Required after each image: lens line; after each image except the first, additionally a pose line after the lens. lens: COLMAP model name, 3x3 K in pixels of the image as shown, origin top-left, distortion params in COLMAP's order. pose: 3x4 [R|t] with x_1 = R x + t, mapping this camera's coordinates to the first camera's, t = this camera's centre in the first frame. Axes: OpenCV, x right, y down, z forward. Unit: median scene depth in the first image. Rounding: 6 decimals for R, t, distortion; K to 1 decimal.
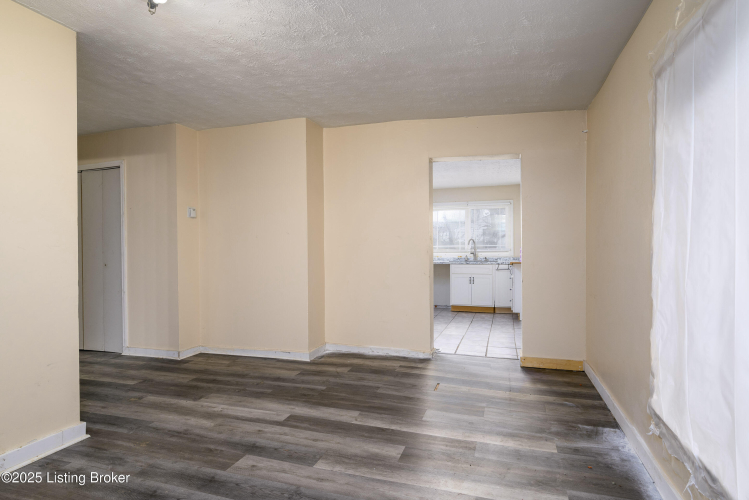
lens RADIAL K [[413.1, 0, 373.2], [0, 413.1, 251.4], [0, 0, 1]] dist [0.001200, 0.000377]
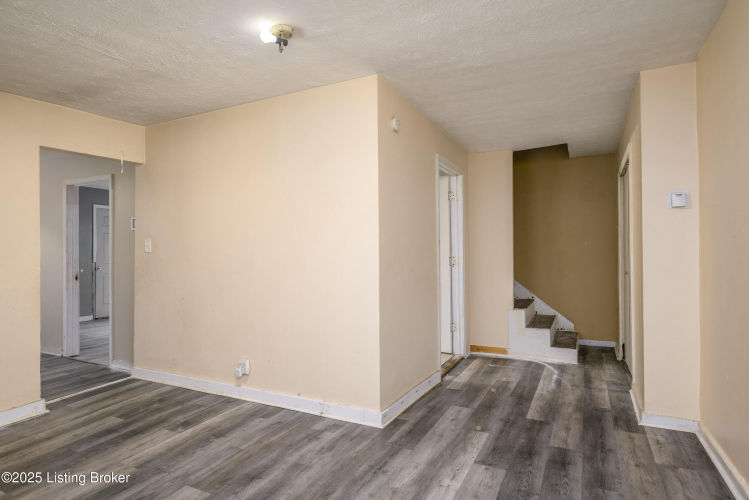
lens RADIAL K [[413.1, 0, 374.1], [0, 413.1, 250.6], [0, 0, 1]] dist [0.001200, 0.000377]
pose [[-0.137832, -0.002662, -0.990452, 0.342841], [0.000869, 0.999996, -0.002809, -0.022333], [0.990455, -0.001248, -0.137829, 0.922703]]
